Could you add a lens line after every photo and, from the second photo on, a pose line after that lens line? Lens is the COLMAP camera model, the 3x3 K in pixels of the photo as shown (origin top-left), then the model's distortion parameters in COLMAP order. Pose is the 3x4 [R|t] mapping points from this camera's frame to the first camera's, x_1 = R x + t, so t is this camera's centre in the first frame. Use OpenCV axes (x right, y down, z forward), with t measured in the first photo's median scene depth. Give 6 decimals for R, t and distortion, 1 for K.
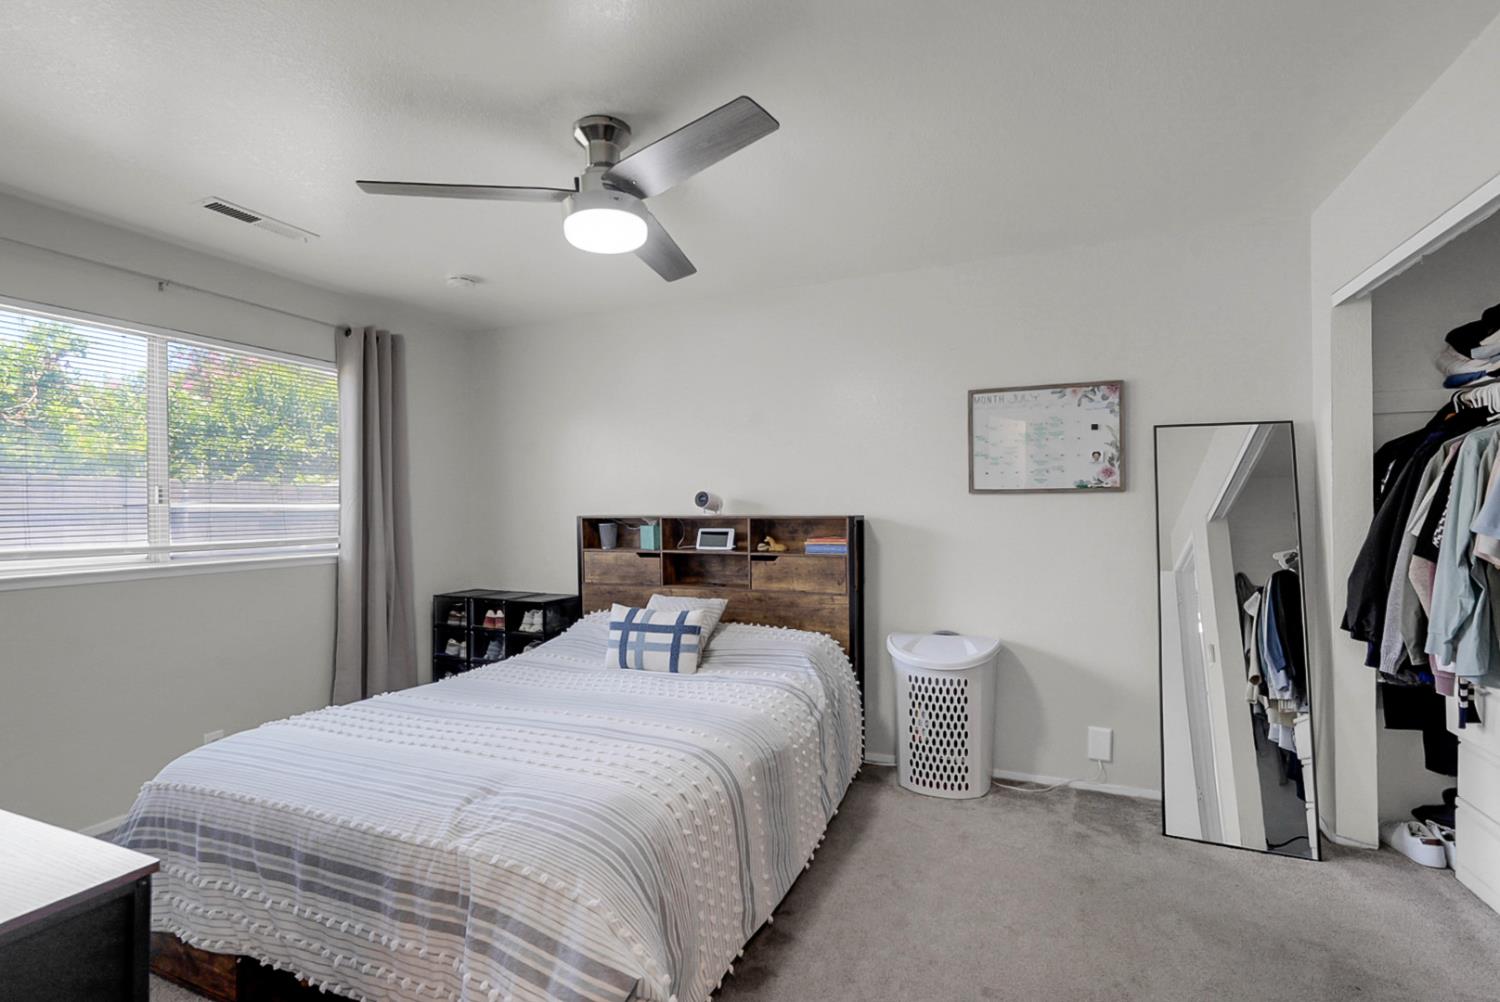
lens RADIAL K [[660.4, 0, 746.8], [0, 660.4, 512.2], [0, 0, 1]] dist [-0.011515, -0.000482]
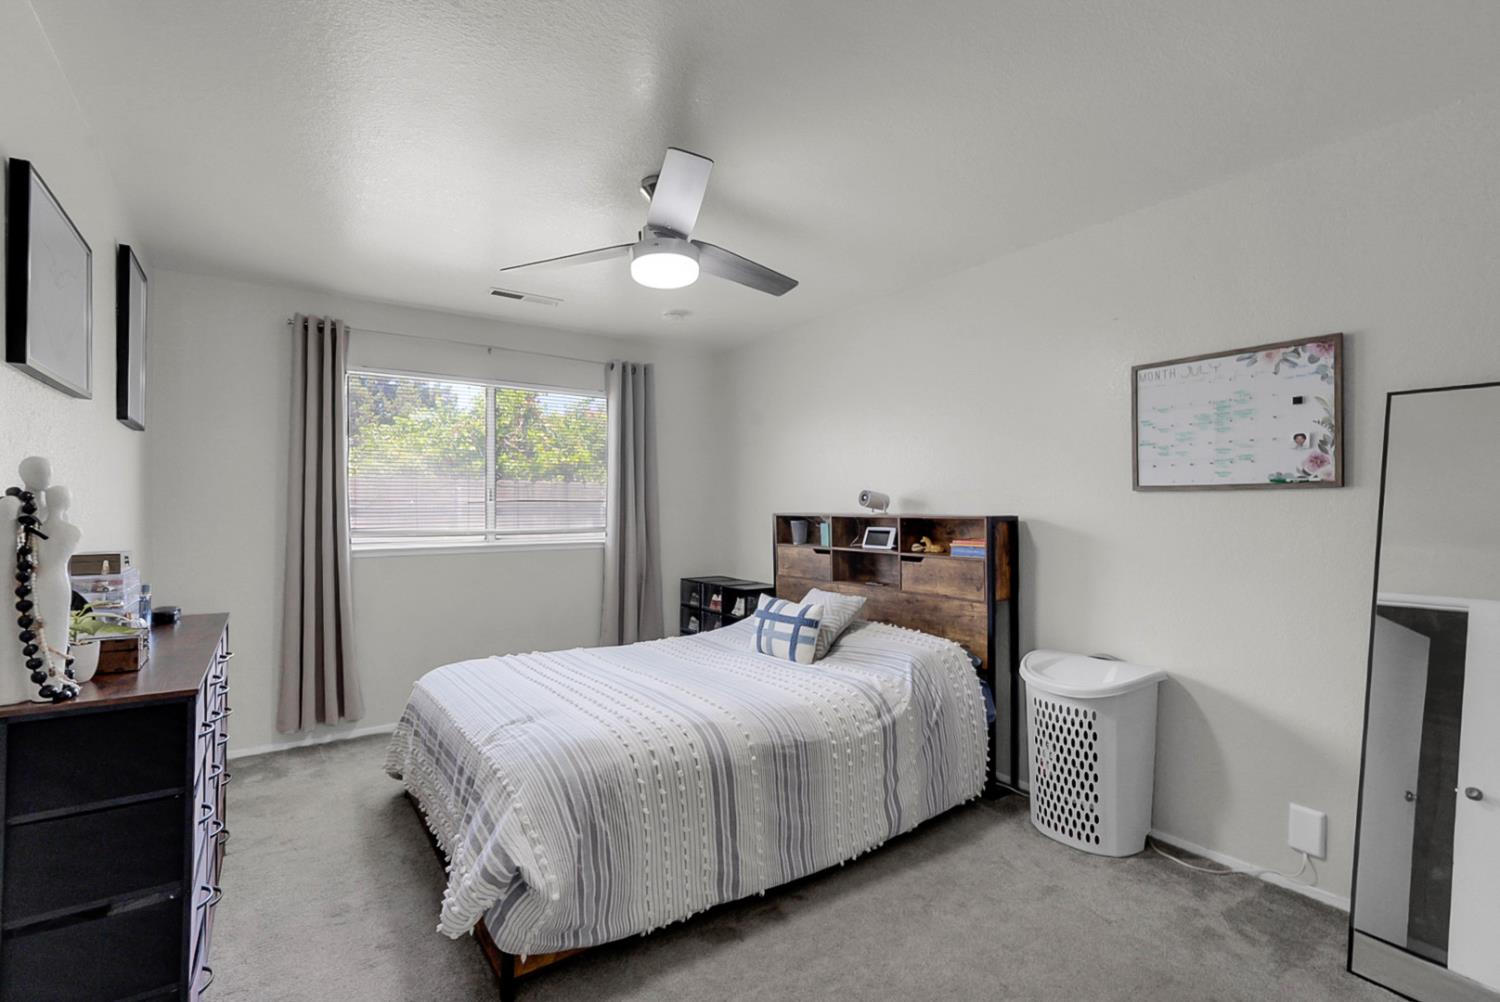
lens RADIAL K [[674.6, 0, 766.9], [0, 674.6, 511.3], [0, 0, 1]] dist [-0.009344, 0.005488]
pose [[0.858361, 0.009242, -0.512963, 0.372221], [-0.008562, 0.999957, 0.003687, -0.002242], [0.512975, 0.001227, 0.858403, 0.040930]]
